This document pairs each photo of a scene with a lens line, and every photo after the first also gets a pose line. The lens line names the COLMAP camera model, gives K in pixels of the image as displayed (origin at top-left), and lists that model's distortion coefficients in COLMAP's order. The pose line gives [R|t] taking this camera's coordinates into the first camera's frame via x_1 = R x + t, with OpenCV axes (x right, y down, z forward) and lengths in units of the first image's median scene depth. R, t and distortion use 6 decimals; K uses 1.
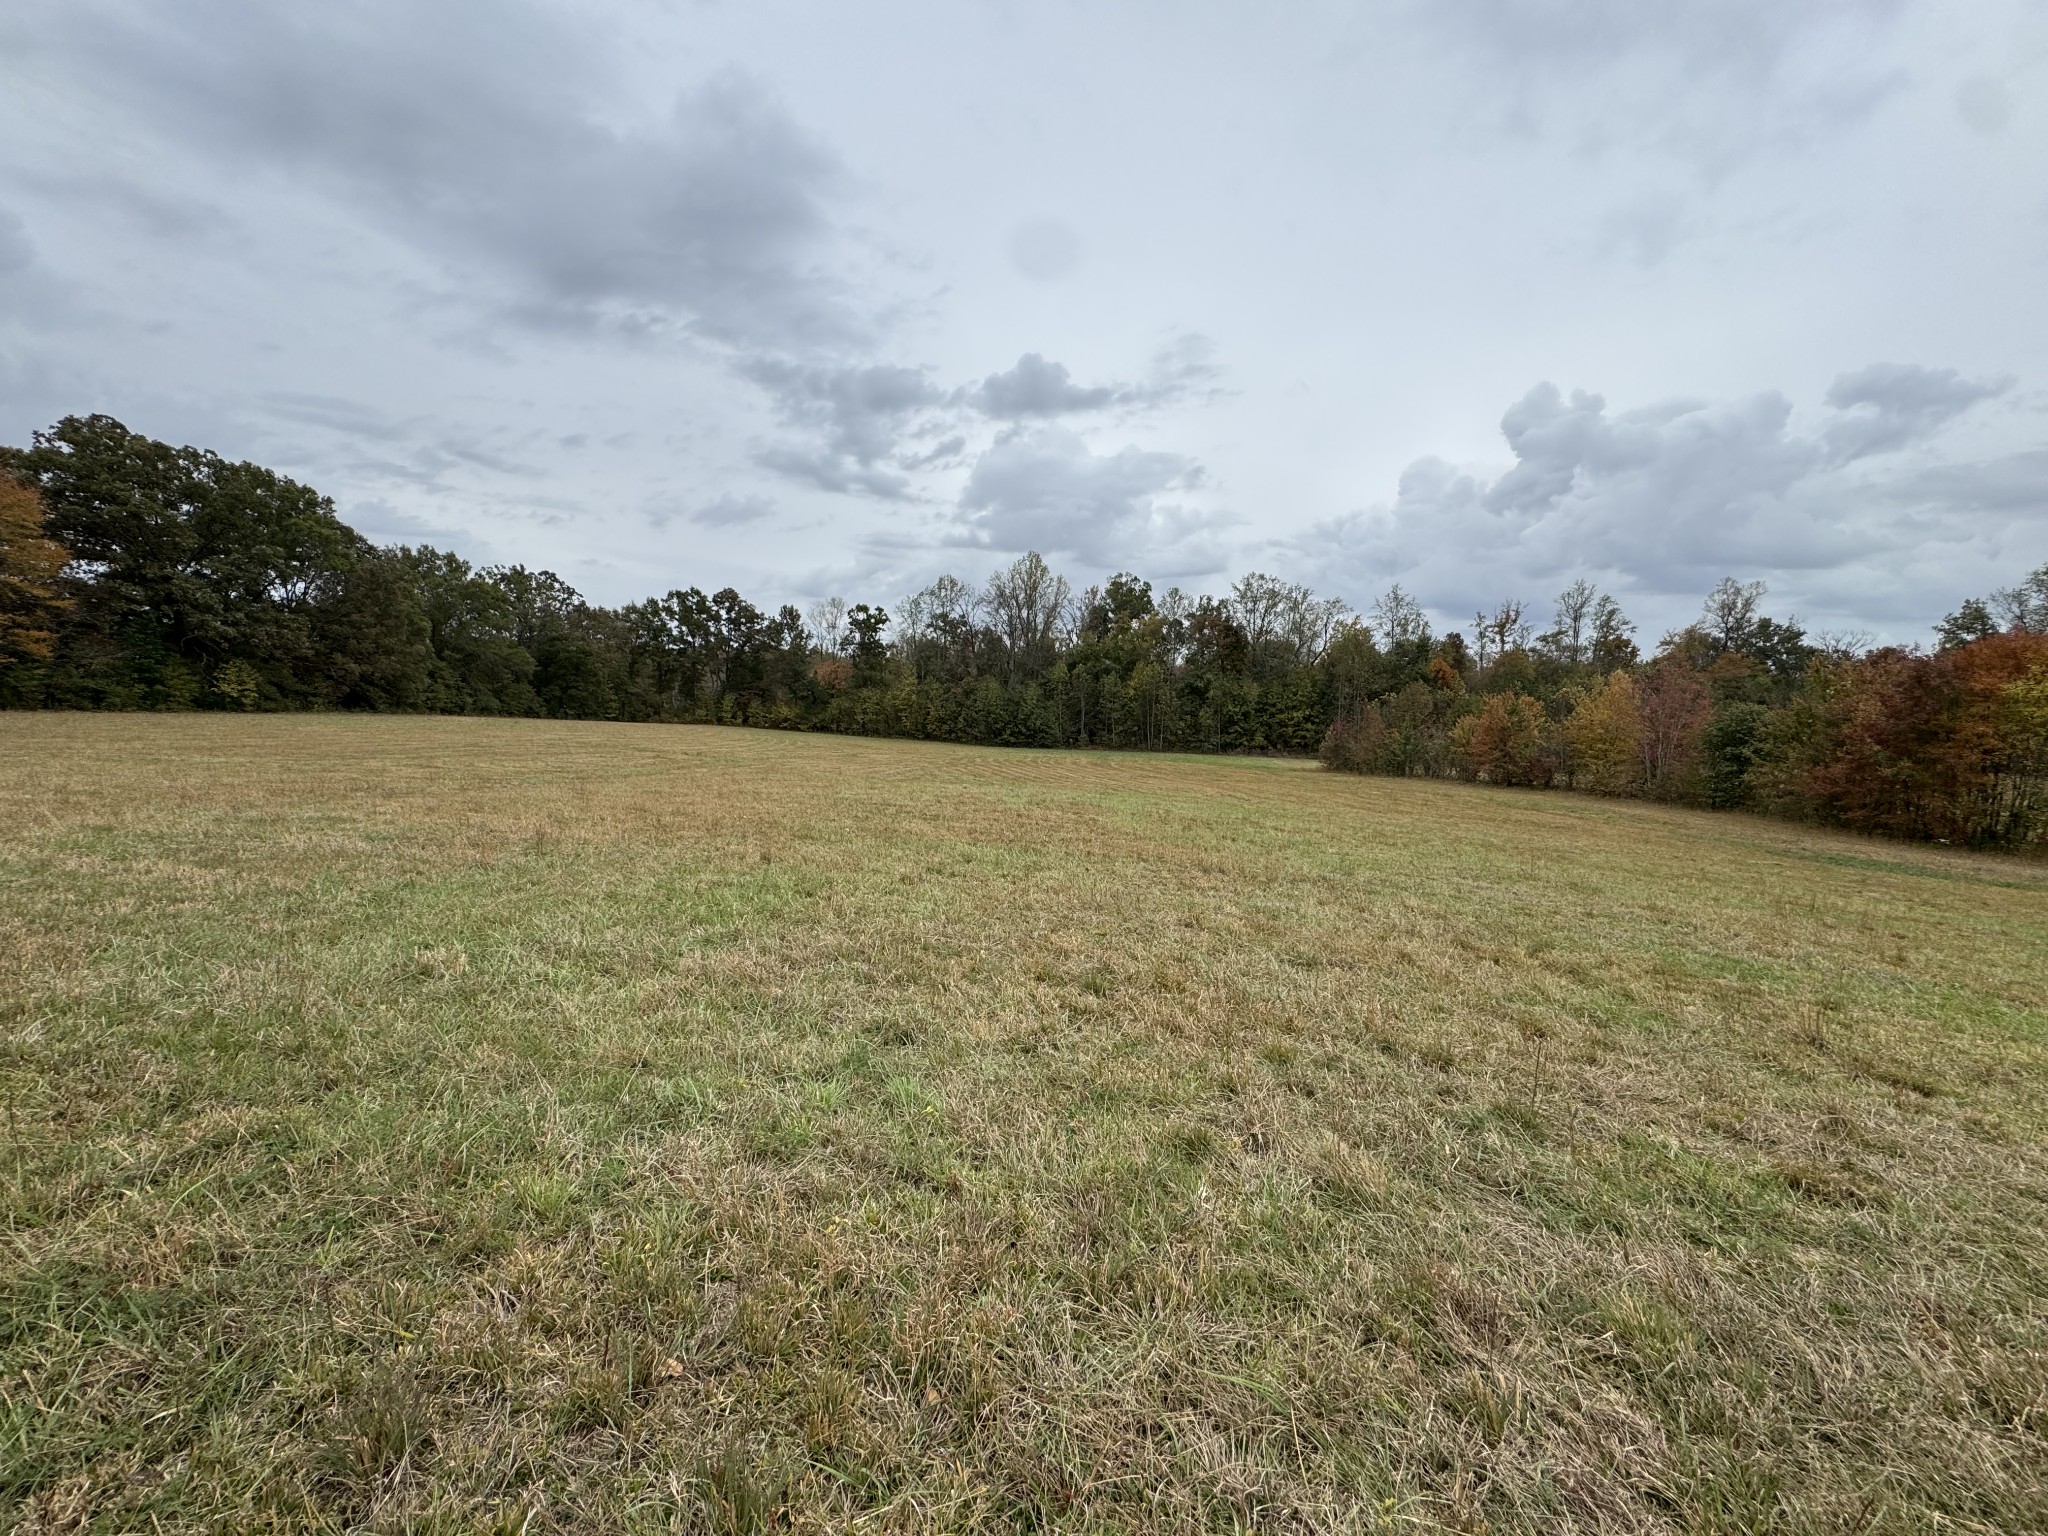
lens RADIAL K [[812.6, 0, 1024.0], [0, 812.6, 768.0], [0, 0, 1]] dist [-0.004898, 0.000541]
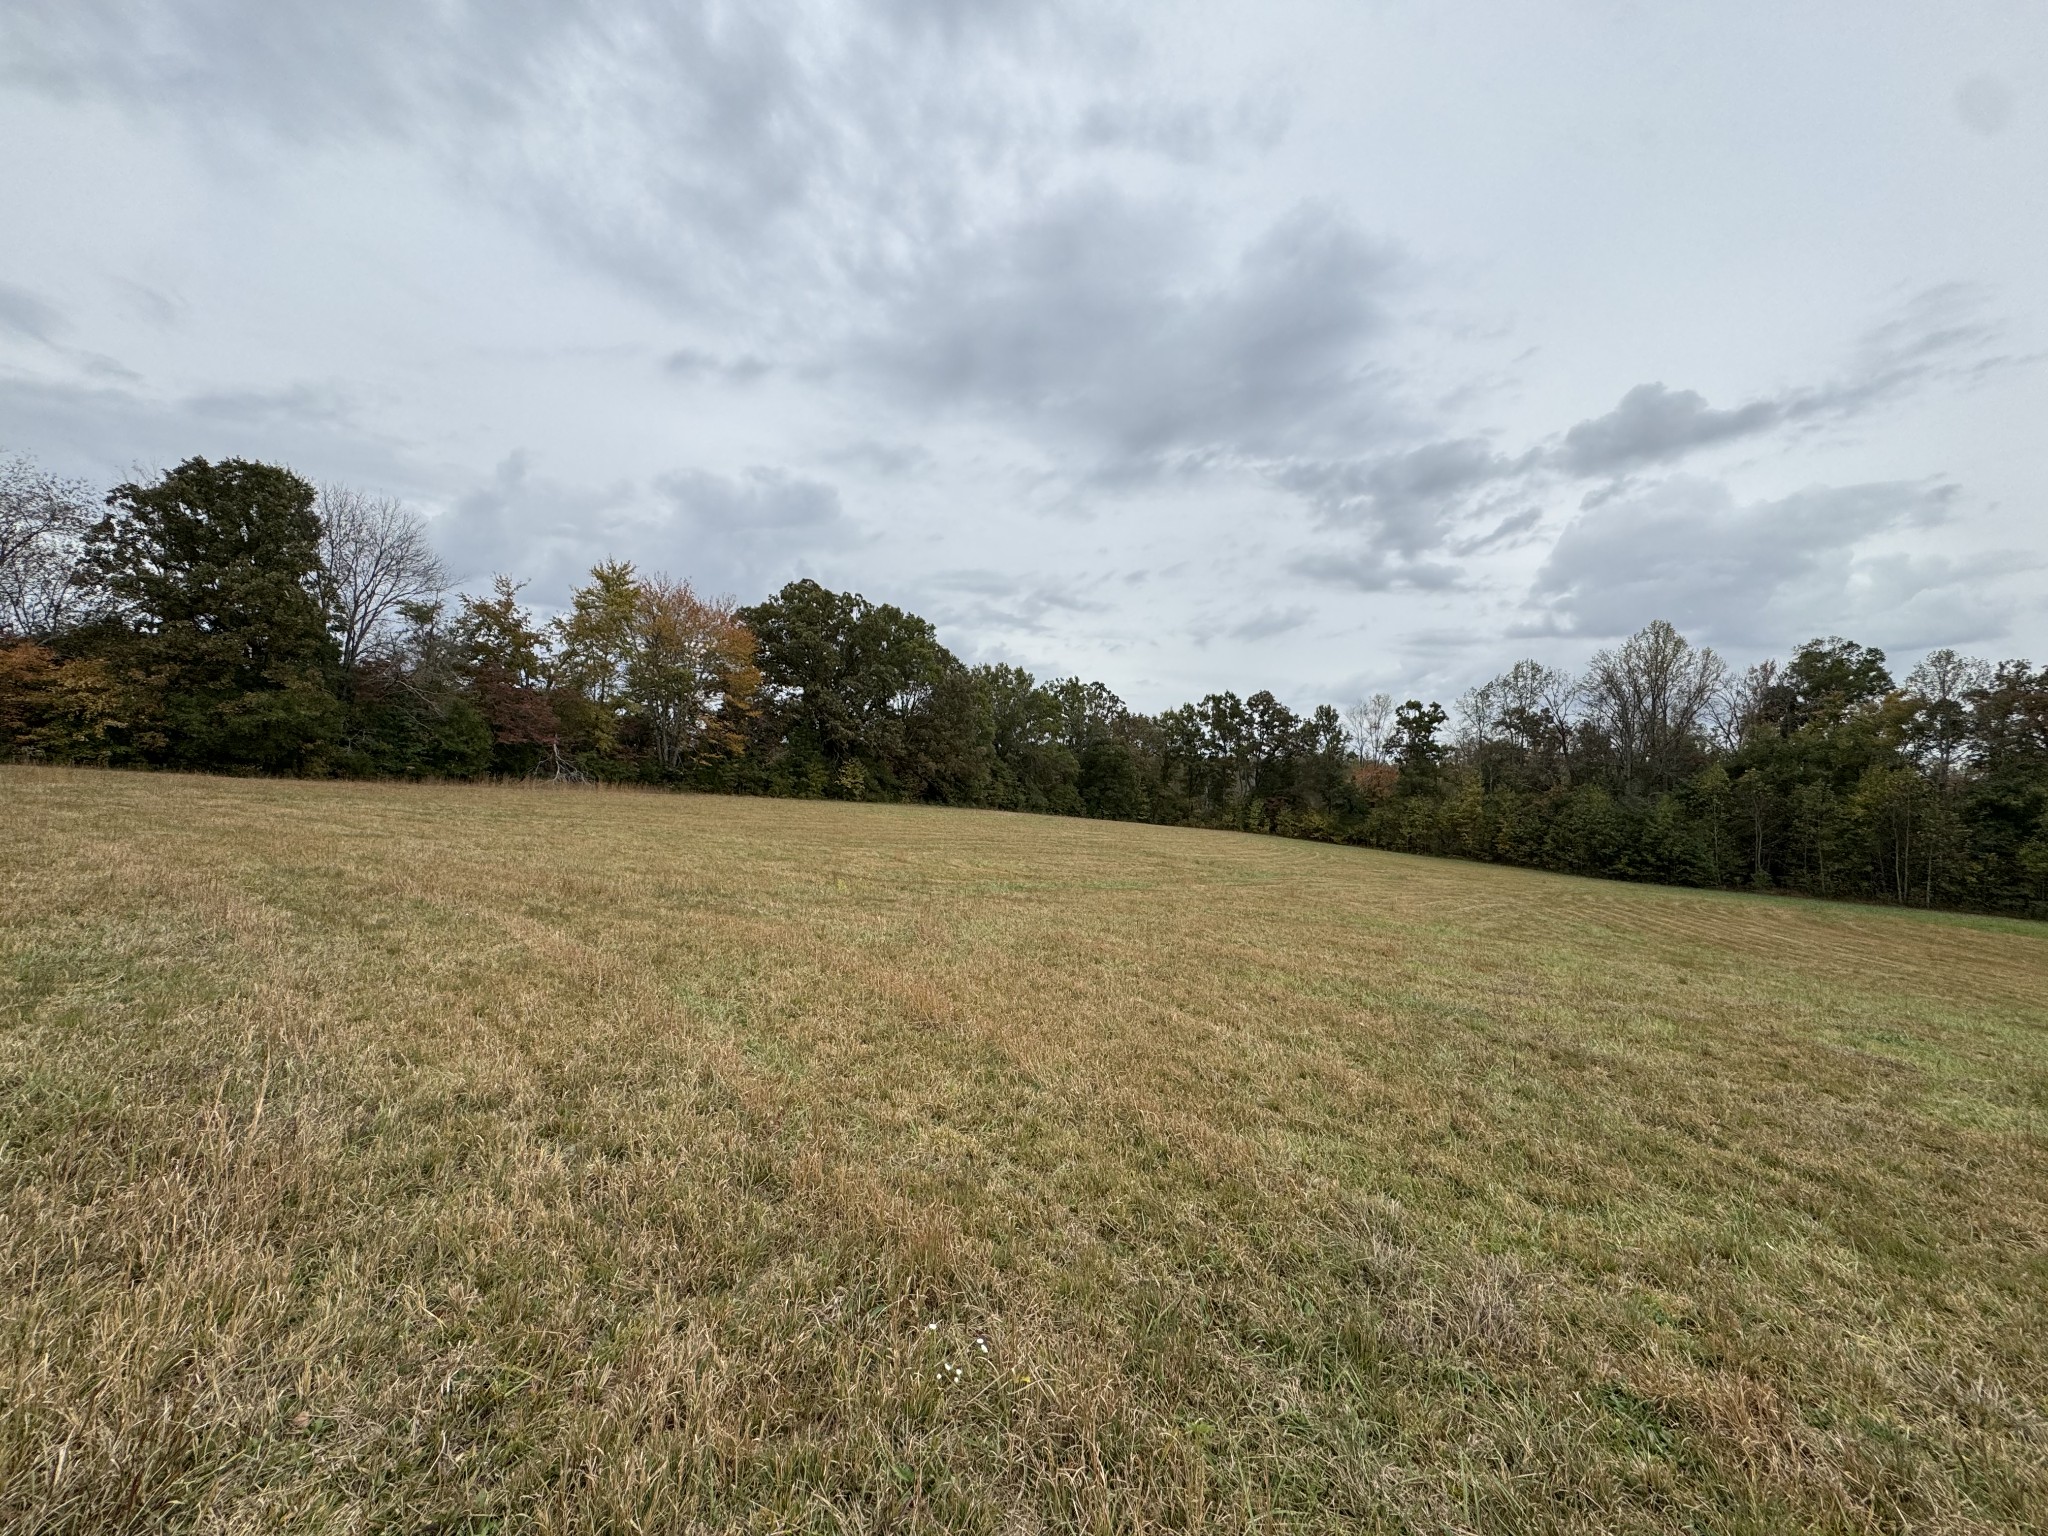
lens RADIAL K [[802.2, 0, 1022.1], [0, 802.2, 725.7], [0, 0, 1]] dist [-0.002627, -0.000041]
pose [[0.803909, -0.031072, -0.593940, -0.080938], [-0.080252, 0.983834, -0.160092, -0.012999], [0.589313, 0.176364, 0.788420, 0.258458]]
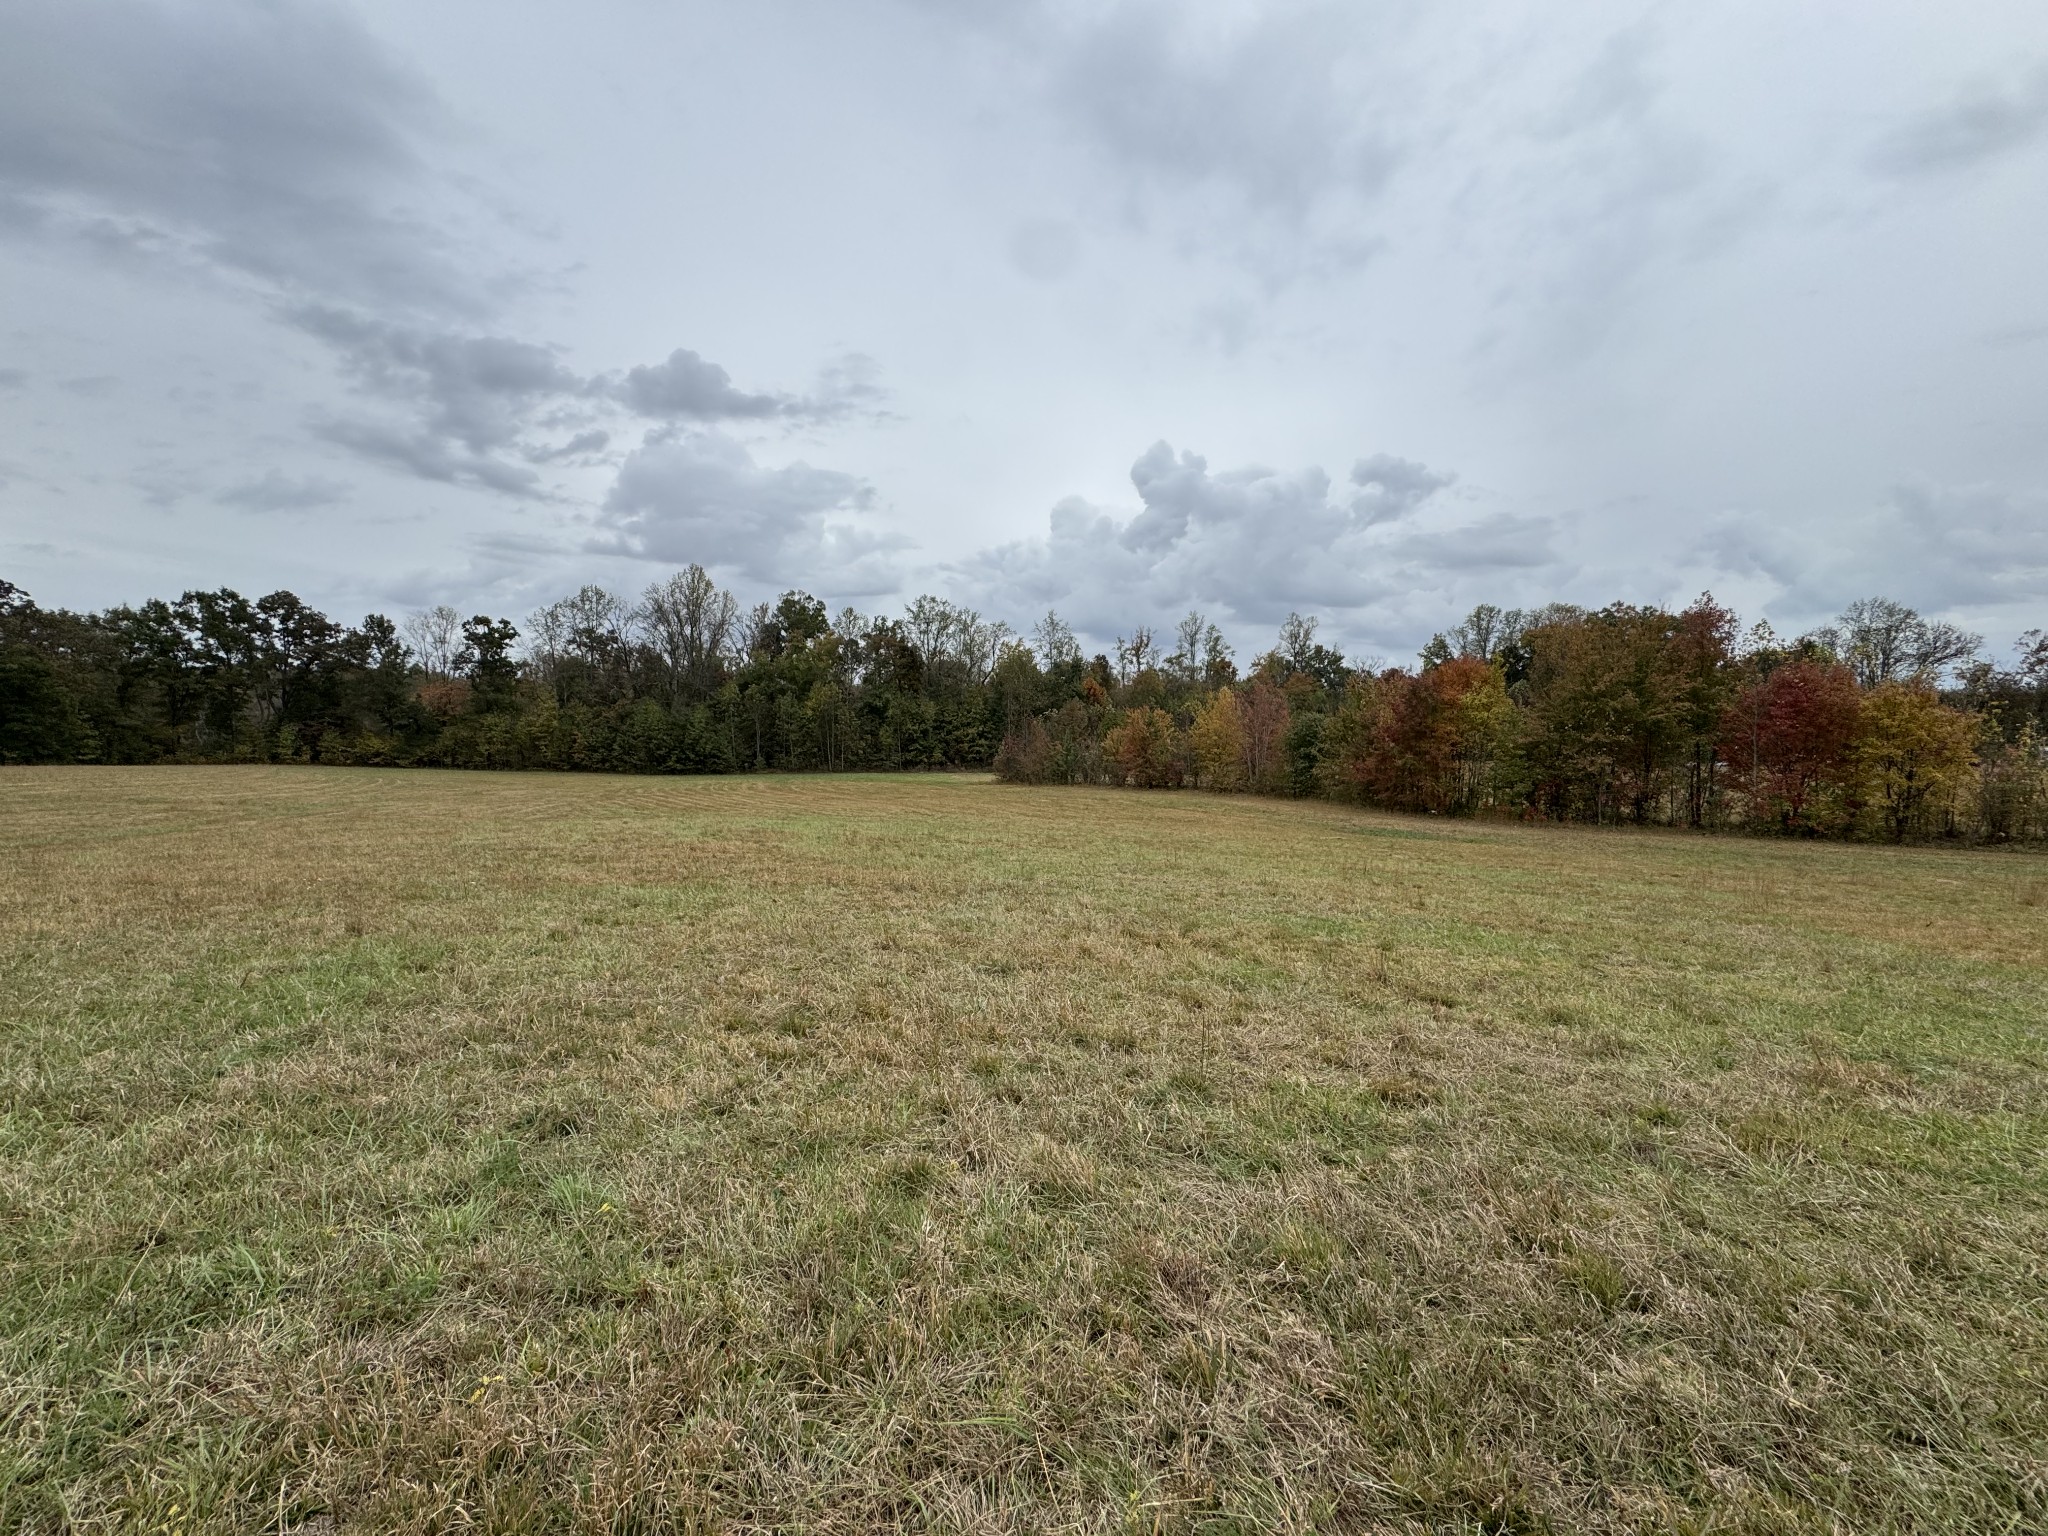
lens RADIAL K [[812.6, 0, 1024.0], [0, 812.6, 768.0], [0, 0, 1]] dist [-0.004898, 0.000541]
pose [[0.924851, -0.043592, 0.377824, -0.002224], [0.052626, 0.998521, -0.013616, -0.000672], [-0.376672, 0.032476, 0.925777, 0.006624]]
